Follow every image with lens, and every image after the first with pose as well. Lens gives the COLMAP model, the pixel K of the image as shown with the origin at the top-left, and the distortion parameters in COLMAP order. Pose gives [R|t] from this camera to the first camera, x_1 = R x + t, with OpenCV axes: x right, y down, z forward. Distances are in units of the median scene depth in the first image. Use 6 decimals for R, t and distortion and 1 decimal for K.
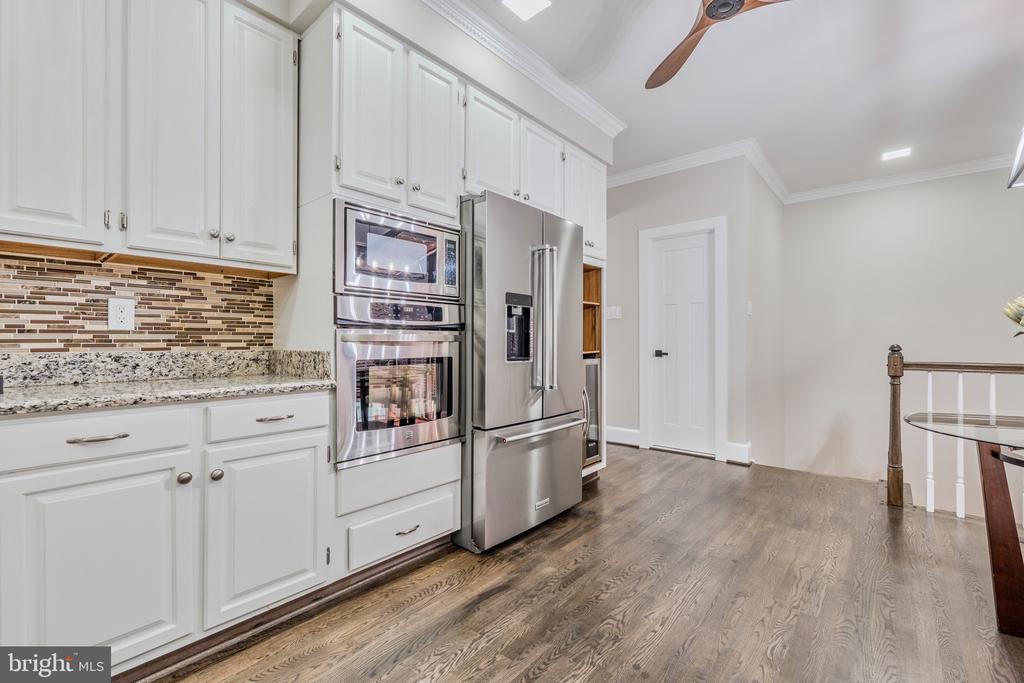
lens RADIAL K [[446.3, 0, 516.3], [0, 446.3, 325.6], [0, 0, 1]] dist [-0.006277, 0.001472]
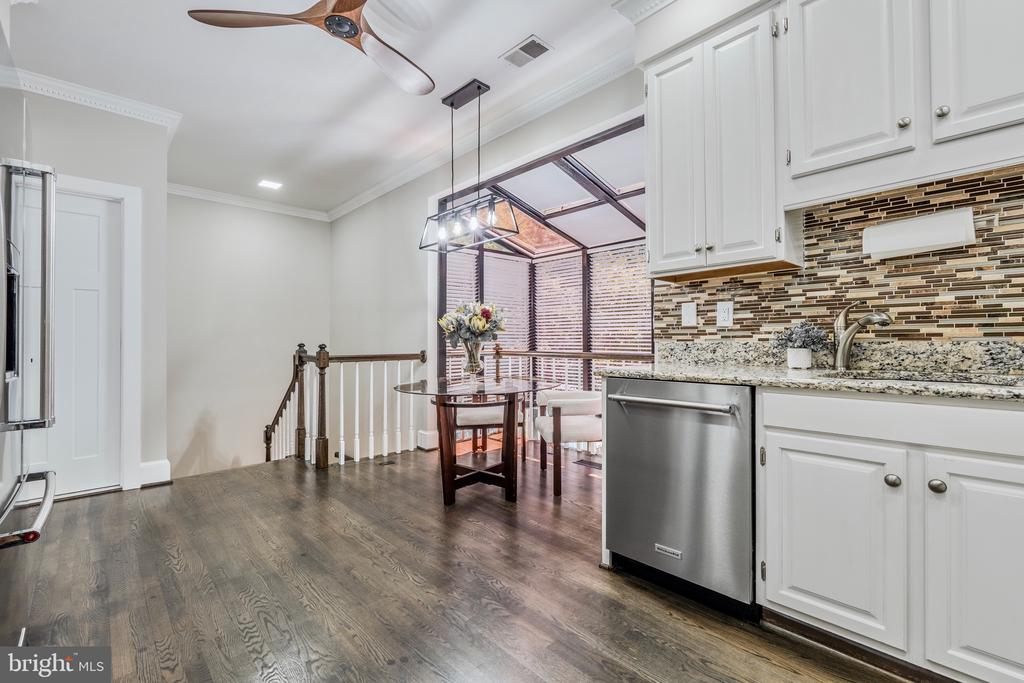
lens RADIAL K [[446.3, 0, 506.0], [0, 446.3, 319.1], [0, 0, 1]] dist [-0.006277, 0.001472]
pose [[0.120278, 0.046037, 0.991672, -0.497537], [-0.029326, 0.998653, -0.042804, 0.019750], [-0.992307, -0.023934, 0.121467, 0.435787]]
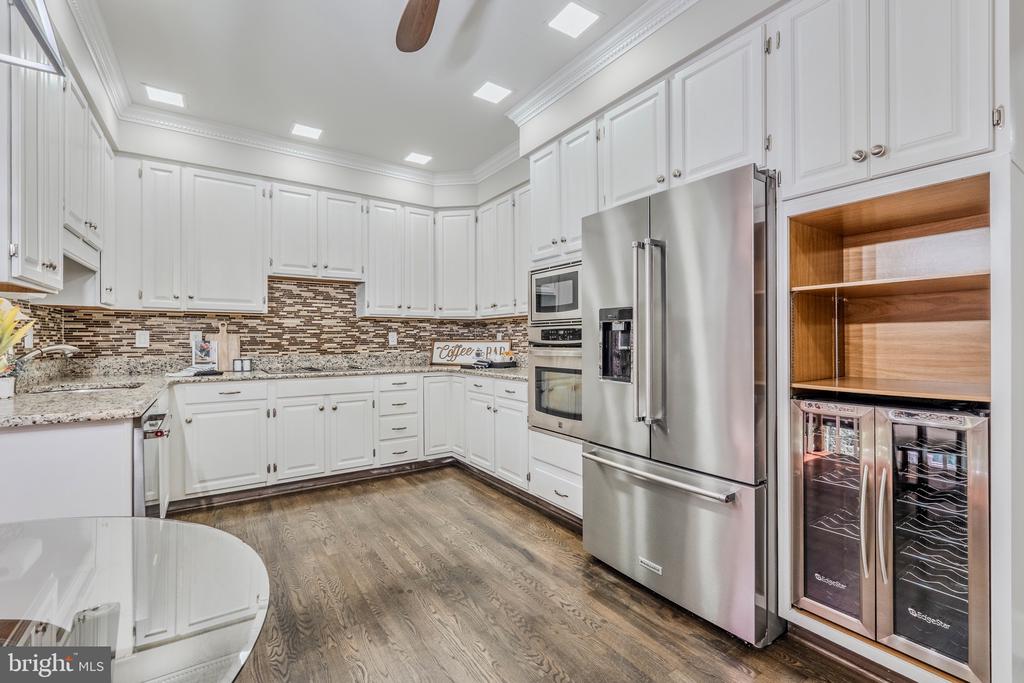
lens RADIAL K [[446.3, 0, 510.5], [0, 446.3, 322.8], [0, 0, 1]] dist [-0.006277, 0.001472]
pose [[-0.274723, -0.035709, -0.960860, 1.076237], [0.038406, 0.998105, -0.048074, -0.005096], [0.960756, -0.050110, -0.272831, 1.186302]]
